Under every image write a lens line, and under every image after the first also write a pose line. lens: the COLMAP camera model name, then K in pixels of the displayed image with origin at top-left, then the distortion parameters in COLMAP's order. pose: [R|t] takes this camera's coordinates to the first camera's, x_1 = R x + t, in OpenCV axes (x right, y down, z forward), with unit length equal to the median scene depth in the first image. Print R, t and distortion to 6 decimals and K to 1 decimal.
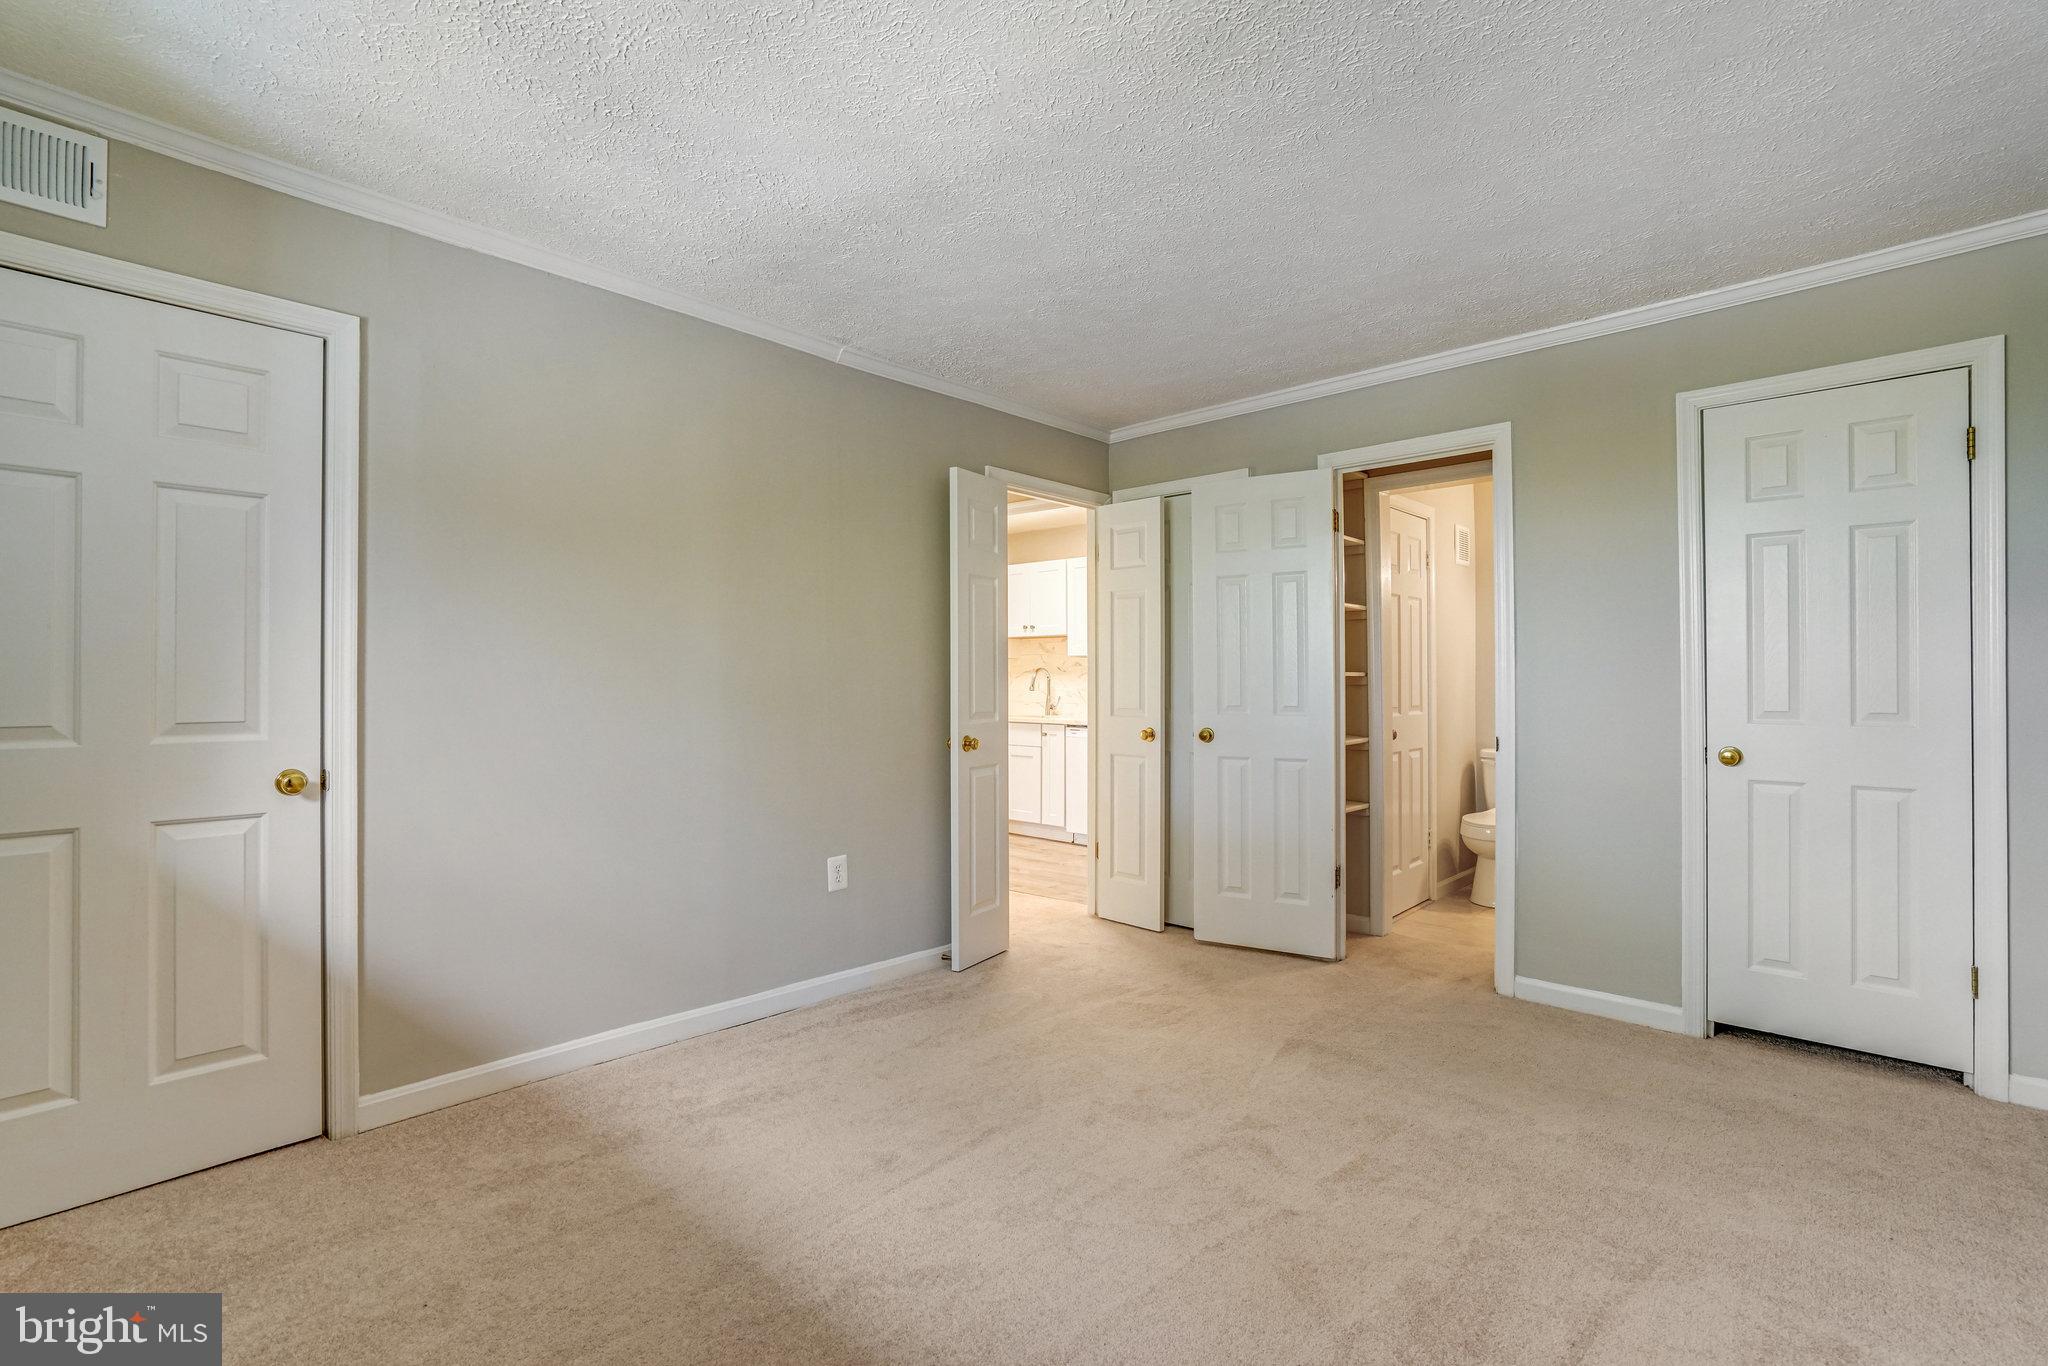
lens RADIAL K [[947.9, 0, 1023.5], [0, 947.9, 674.9], [0, 0, 1]] dist [-0.040384, 0.016036]
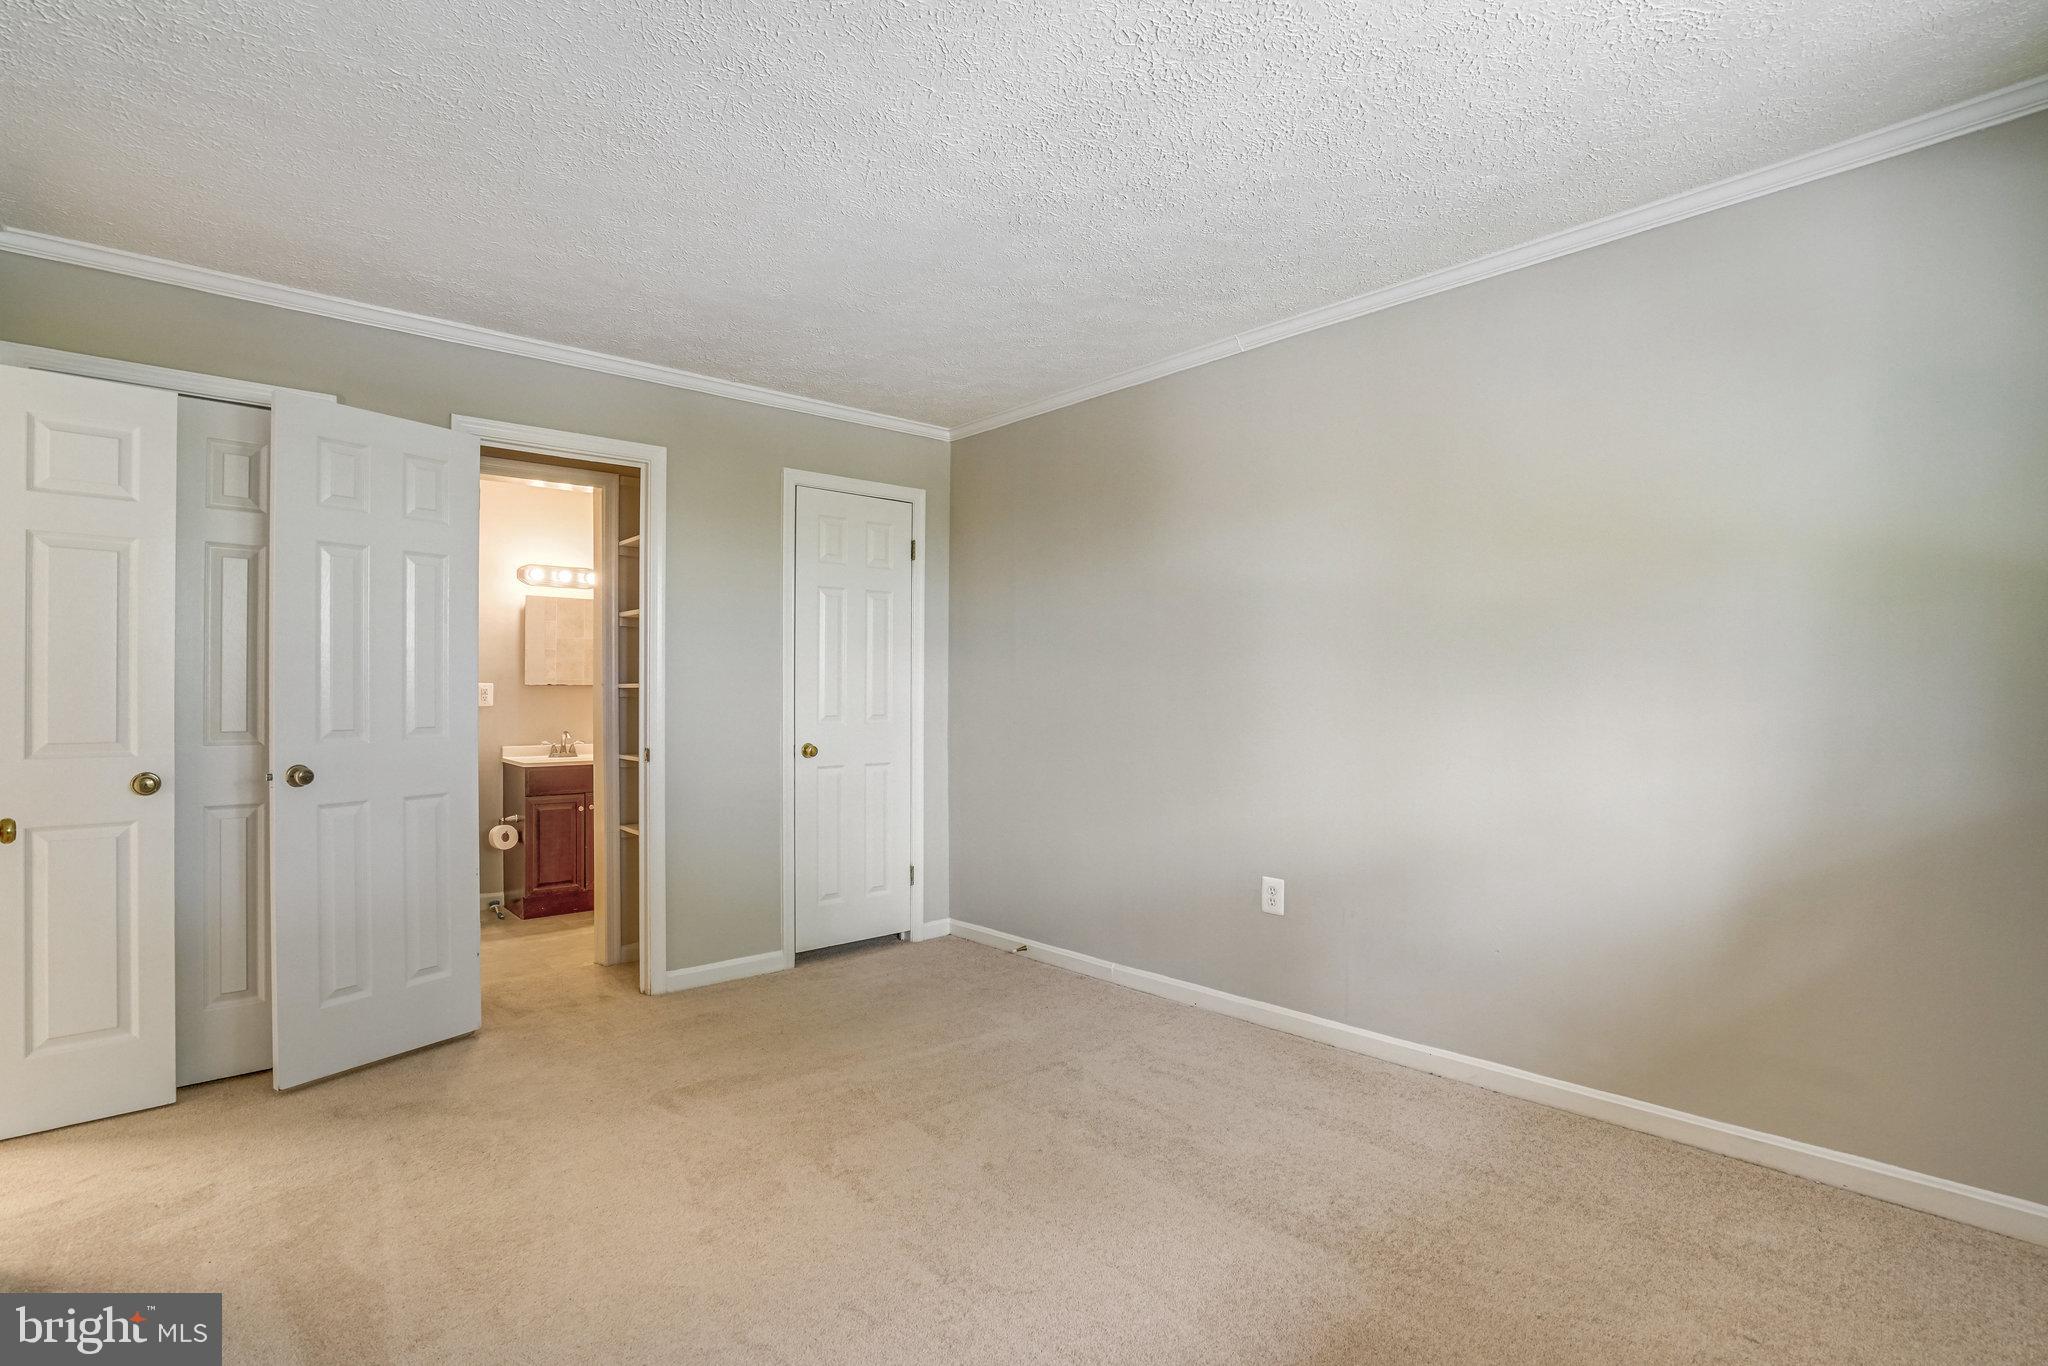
lens RADIAL K [[947.9, 0, 1017.0], [0, 947.9, 690.2], [0, 0, 1]] dist [-0.040384, 0.016036]
pose [[0.090238, 0.004633, 0.995909, -0.546510], [0.000198, 0.999989, -0.004670, 0.008164], [-0.995920, 0.000619, 0.090236, 0.561475]]
